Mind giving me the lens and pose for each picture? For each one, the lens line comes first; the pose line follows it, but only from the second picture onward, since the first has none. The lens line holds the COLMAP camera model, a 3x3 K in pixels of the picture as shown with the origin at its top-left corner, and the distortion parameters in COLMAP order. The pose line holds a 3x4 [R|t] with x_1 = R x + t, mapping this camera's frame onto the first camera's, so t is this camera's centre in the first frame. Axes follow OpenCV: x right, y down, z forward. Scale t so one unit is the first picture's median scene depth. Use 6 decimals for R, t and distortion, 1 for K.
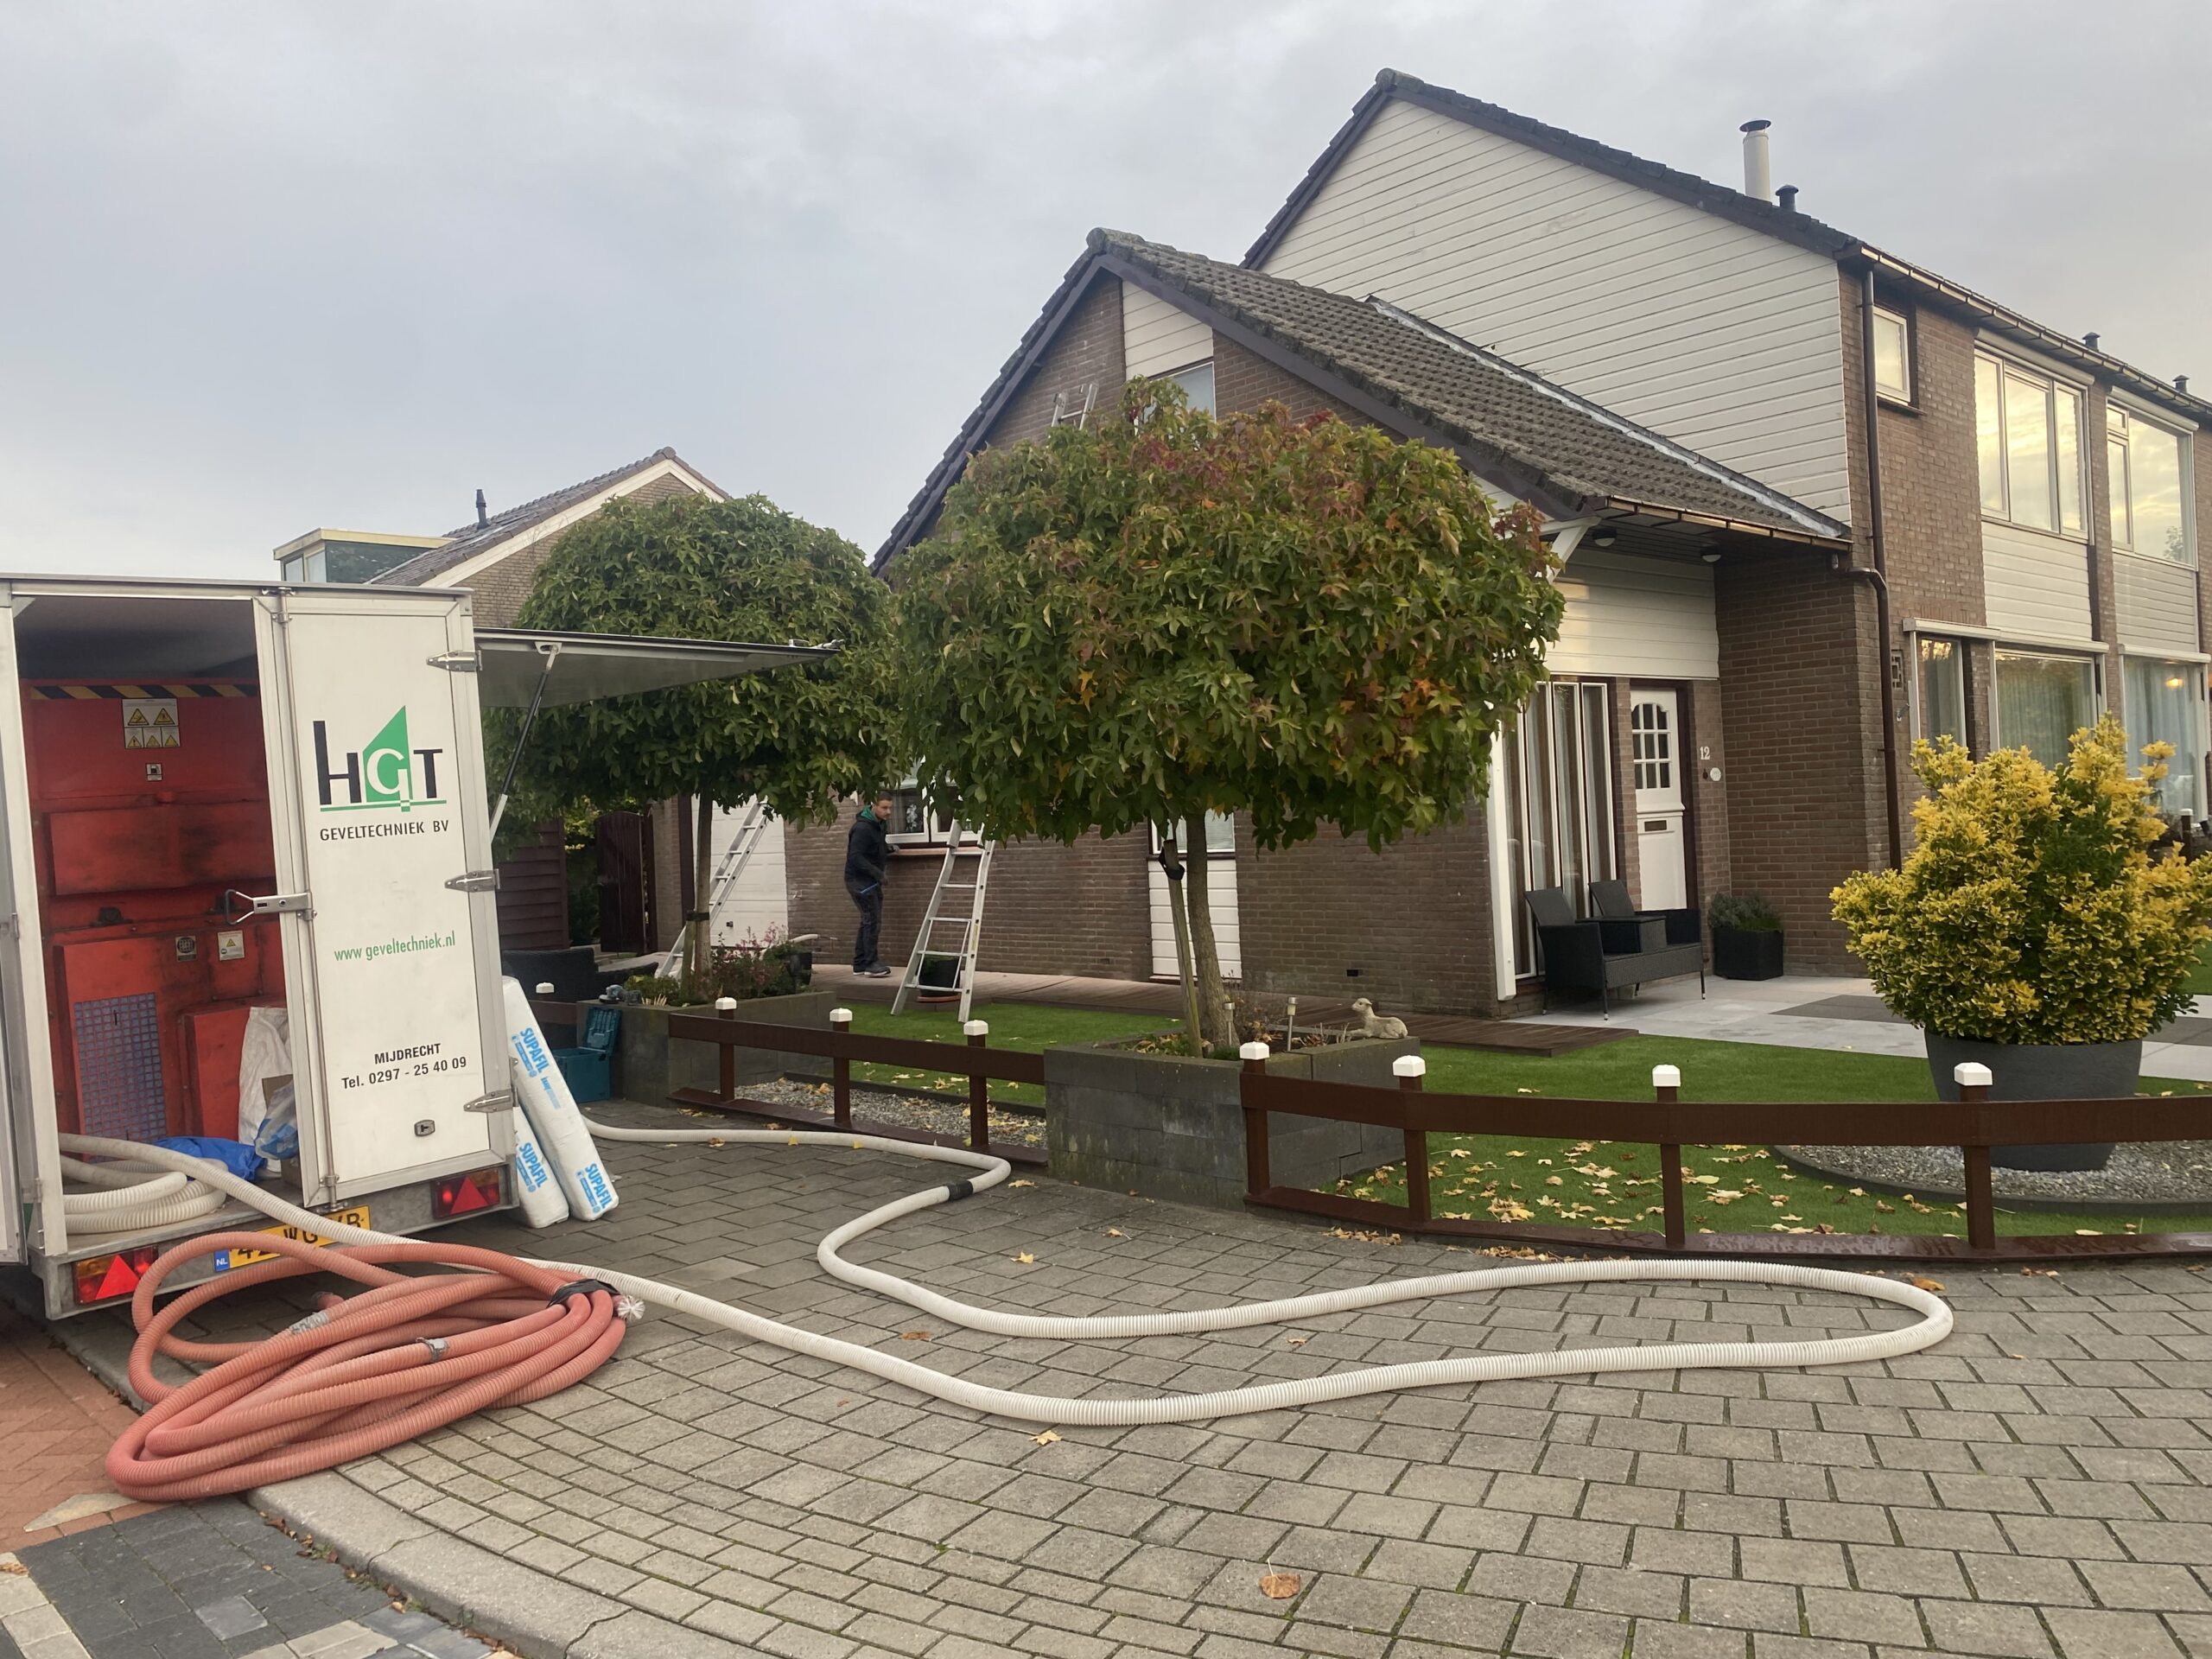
lens RADIAL K [[1664.1, 0, 1106.0], [0, 1664.1, 829.5], [0, 0, 1]] dist [-0.001708, -0.000589]
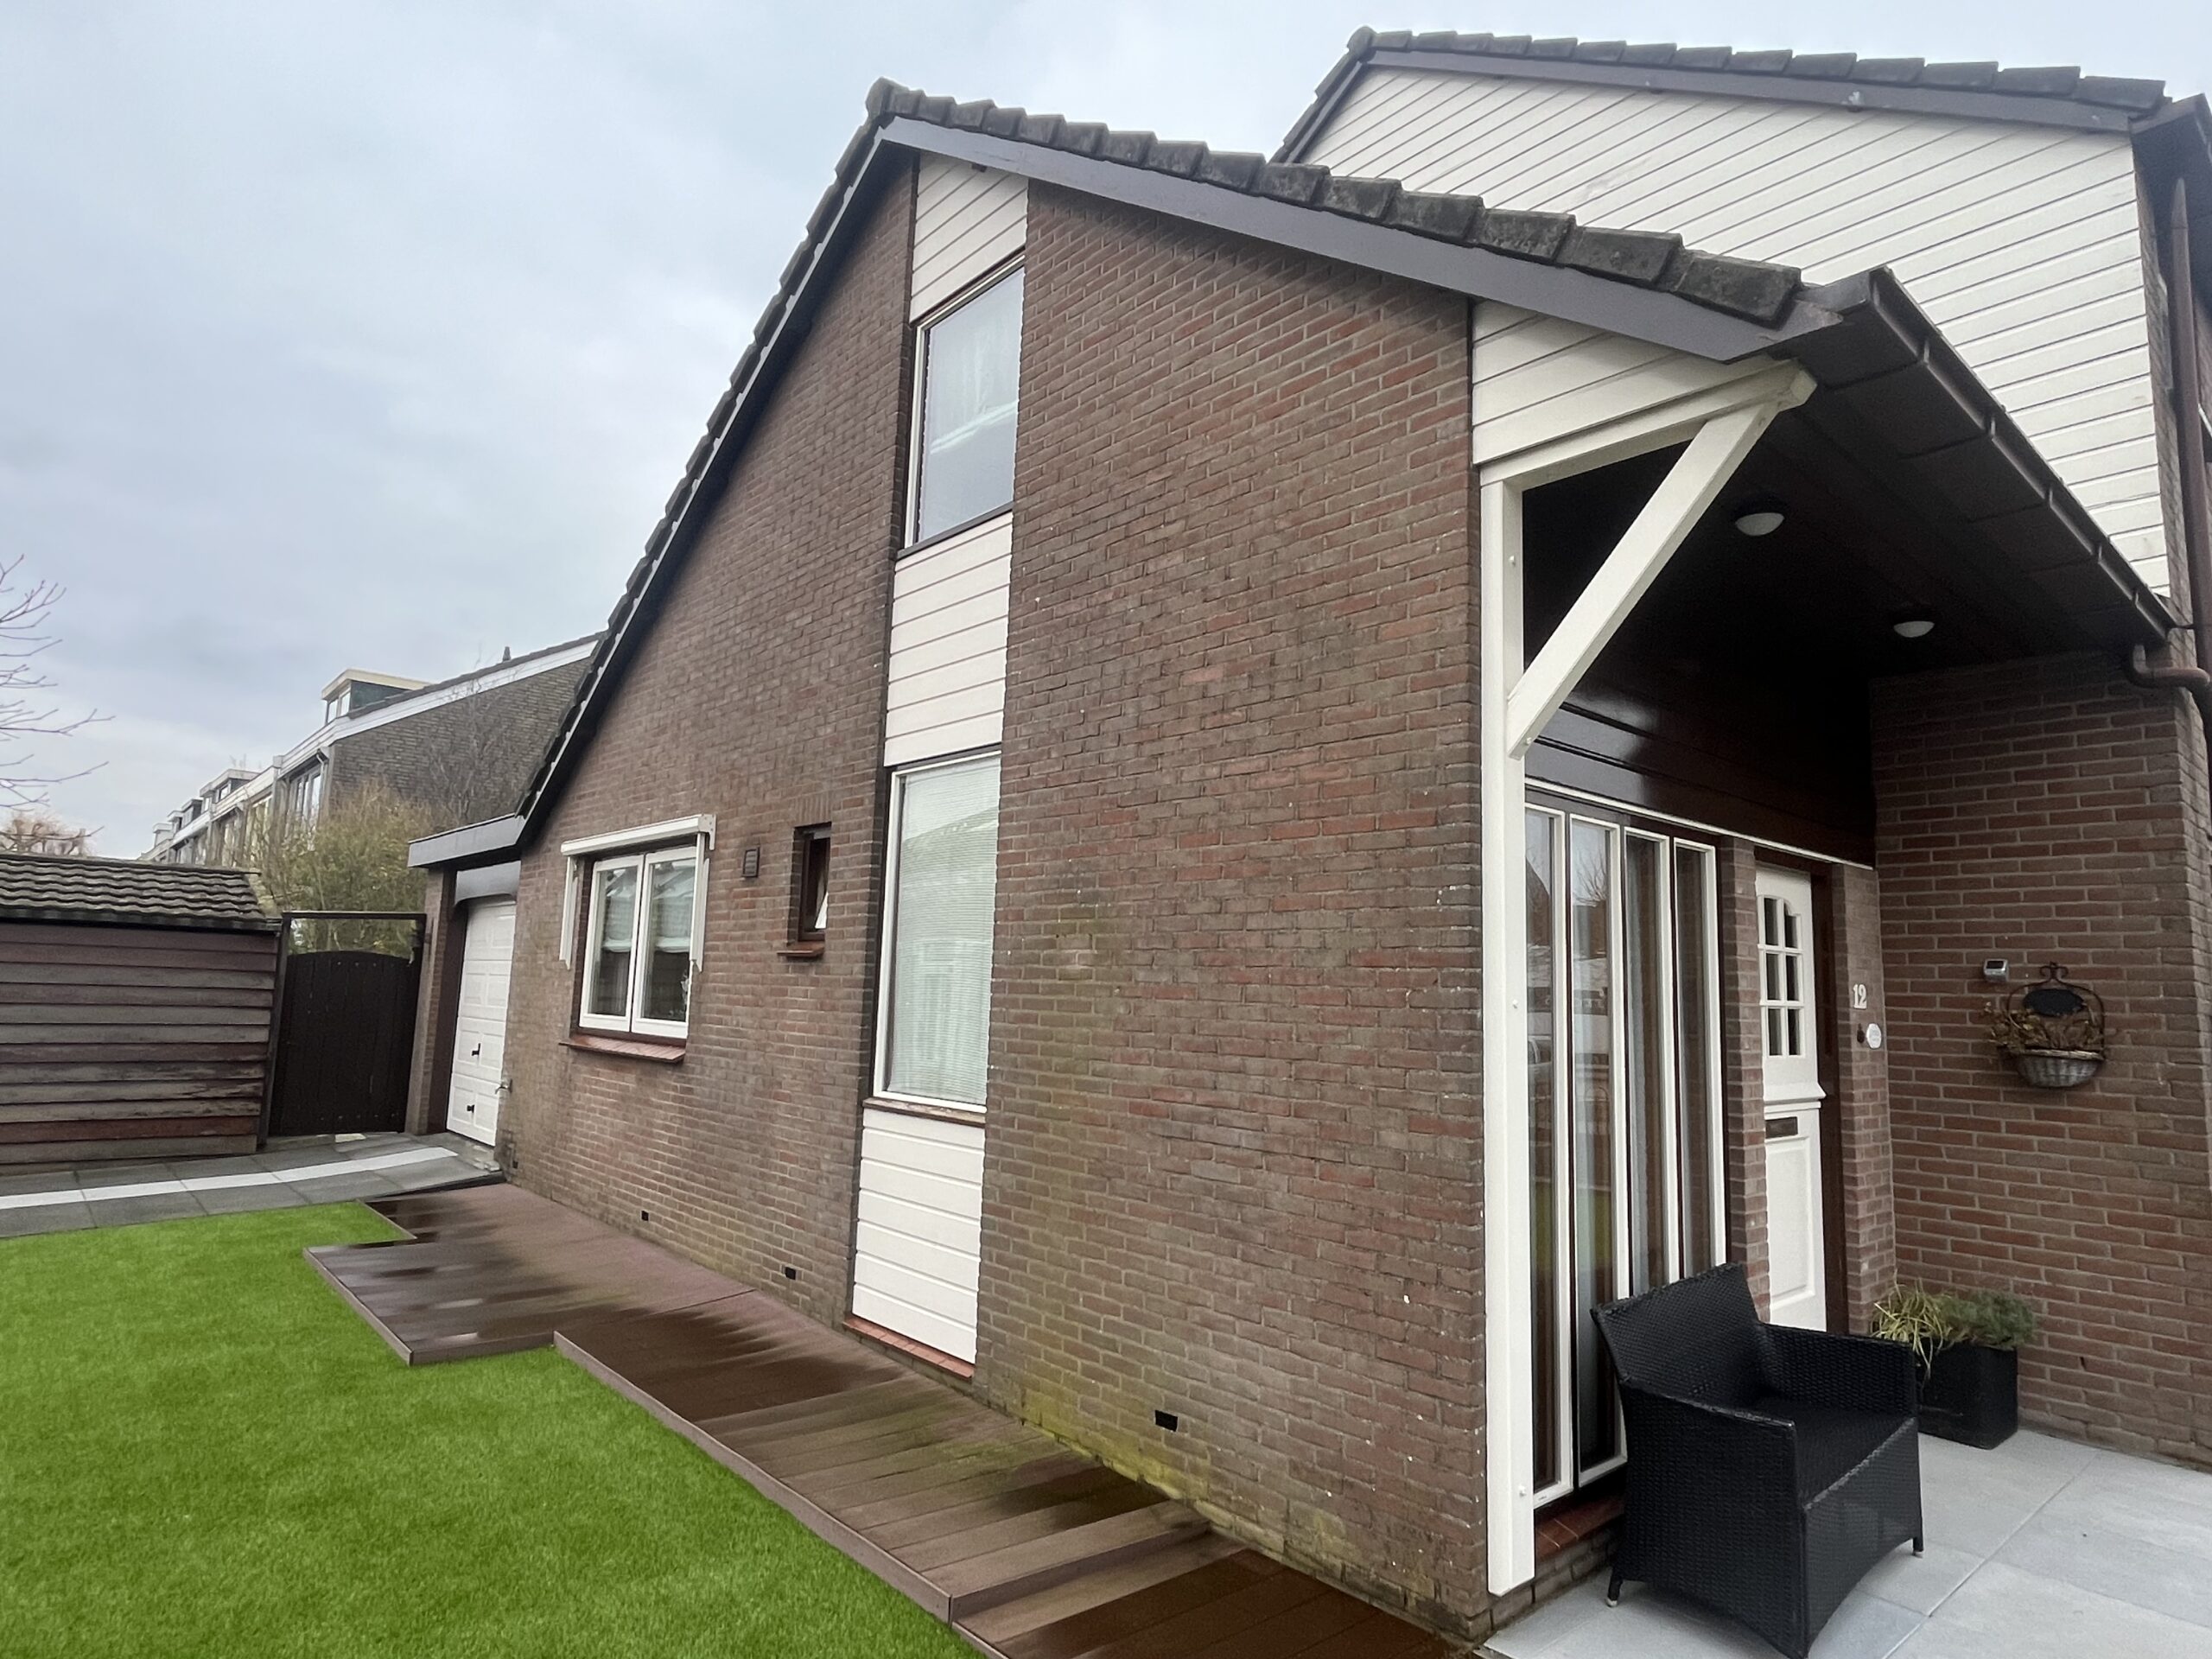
lens RADIAL K [[1292.8, 0, 1106.0], [0, 1292.8, 829.5], [0, 0, 1]] dist [-0.022159, -0.000270]
pose [[0.996540, 0.077144, -0.030947, 0.117081], [-0.080618, 0.987713, -0.133879, -0.023309], [0.020239, 0.135910, 0.990514, 0.561941]]
